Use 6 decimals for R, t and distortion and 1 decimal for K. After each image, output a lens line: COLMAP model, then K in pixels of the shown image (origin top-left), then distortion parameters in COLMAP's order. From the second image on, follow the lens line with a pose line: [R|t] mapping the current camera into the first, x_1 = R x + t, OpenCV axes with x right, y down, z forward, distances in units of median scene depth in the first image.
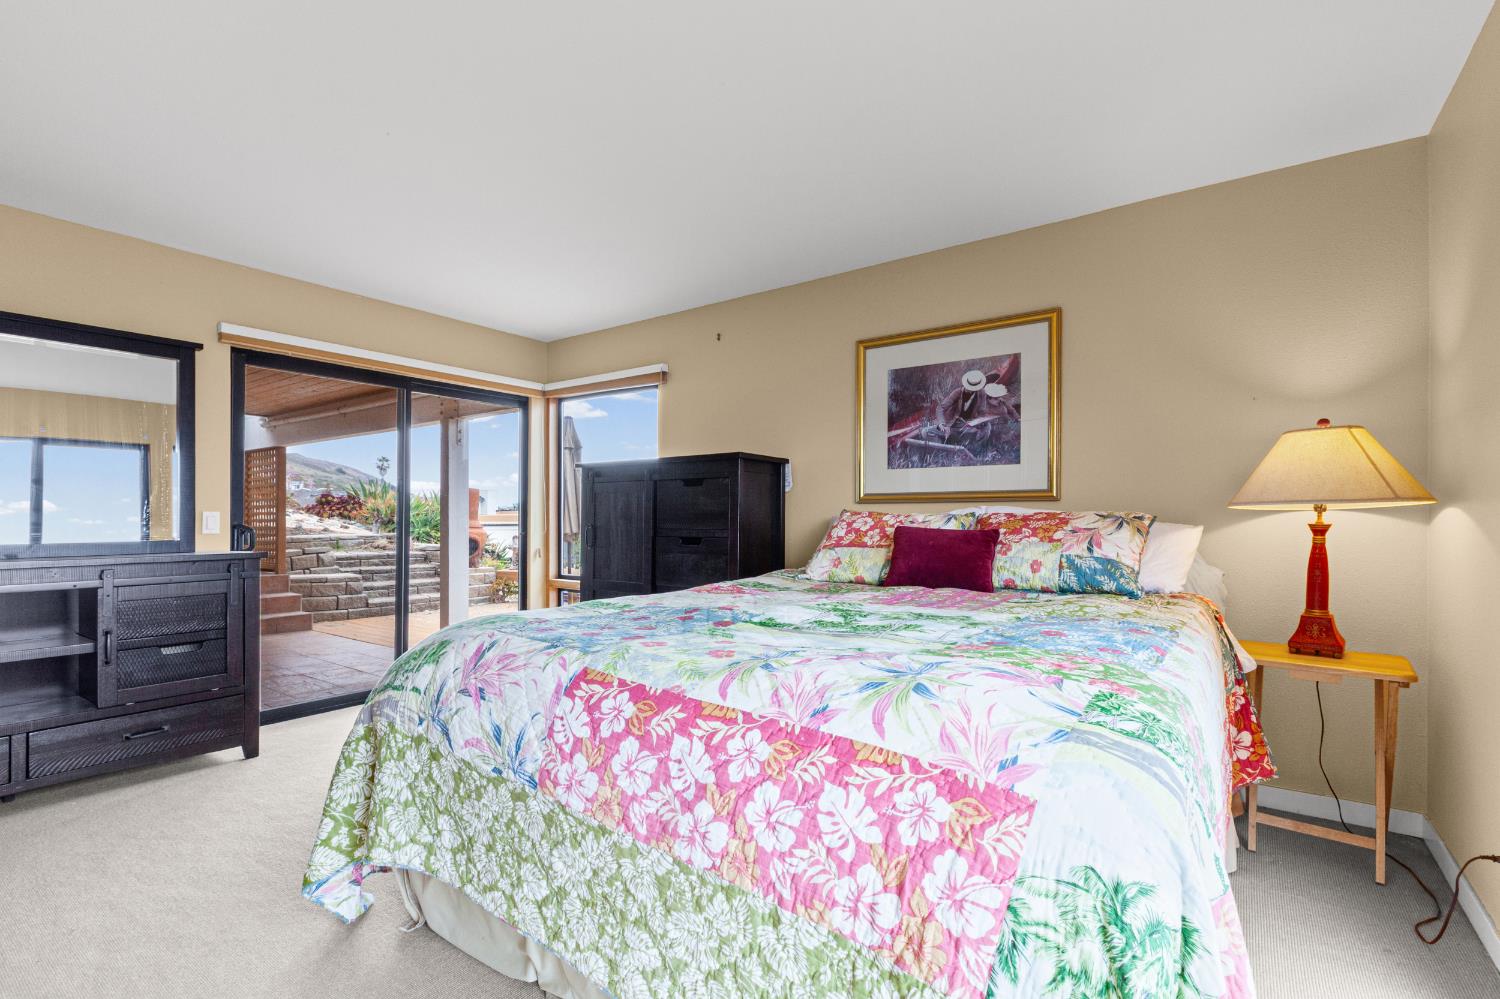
lens RADIAL K [[682.5, 0, 758.2], [0, 682.5, 510.6], [0, 0, 1]] dist [-0.012826, 0.000260]
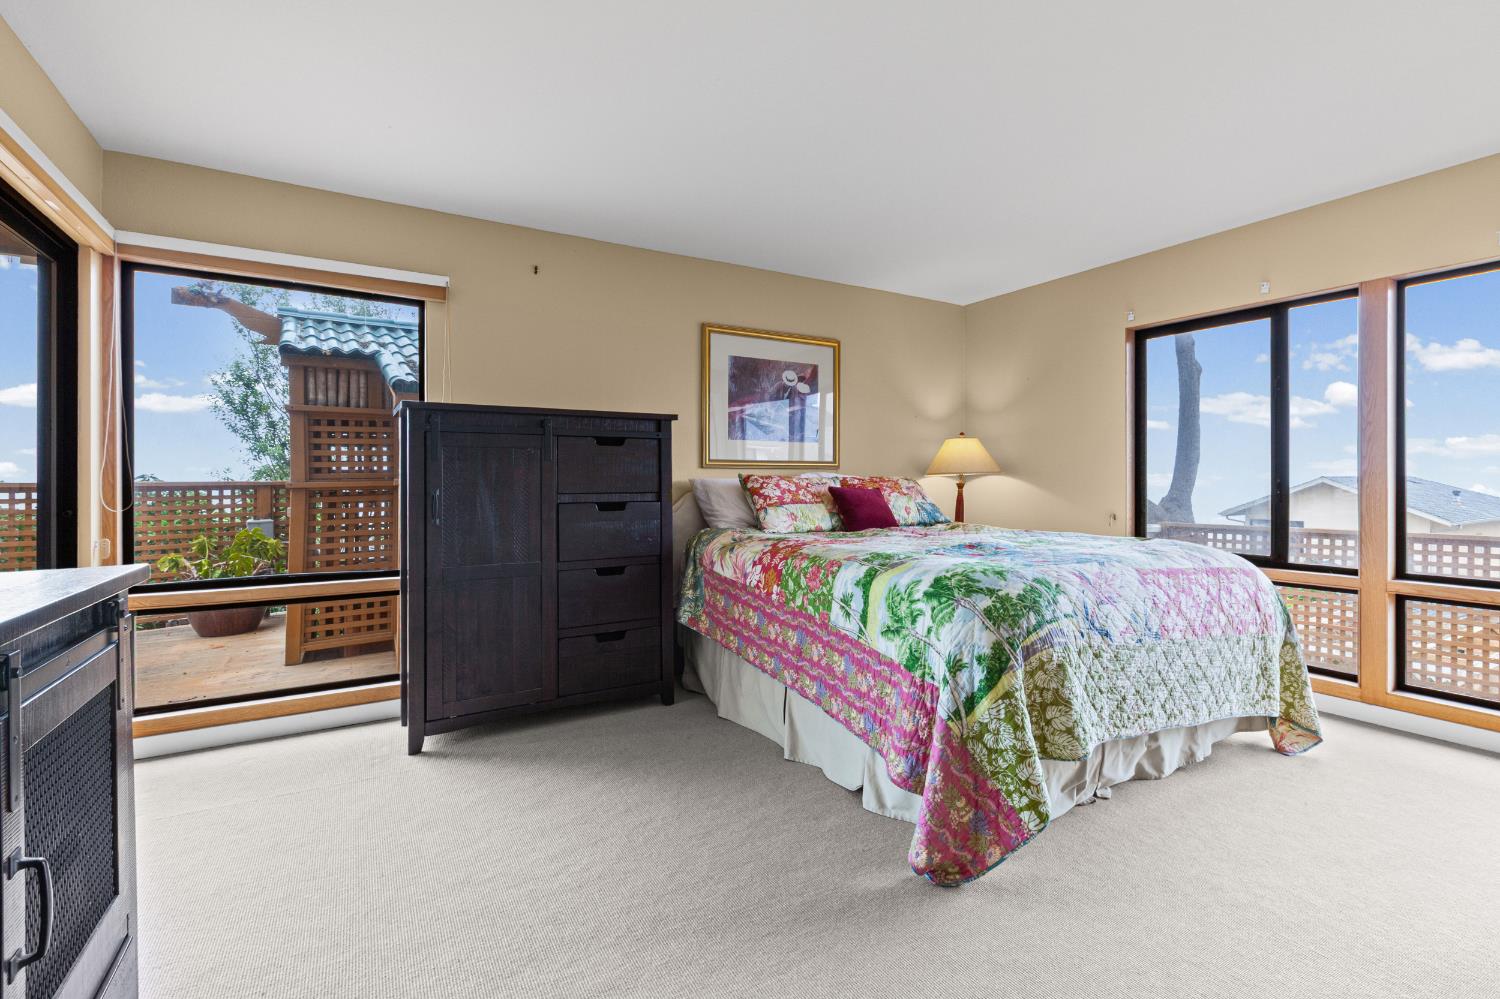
lens RADIAL K [[682.5, 0, 763.0], [0, 682.5, 486.8], [0, 0, 1]] dist [-0.012826, 0.000260]
pose [[0.414261, -0.006890, 0.910132, -0.949308], [-0.008275, 0.999902, 0.011336, 0.008042], [-0.910121, -0.012227, 0.414163, 0.502623]]
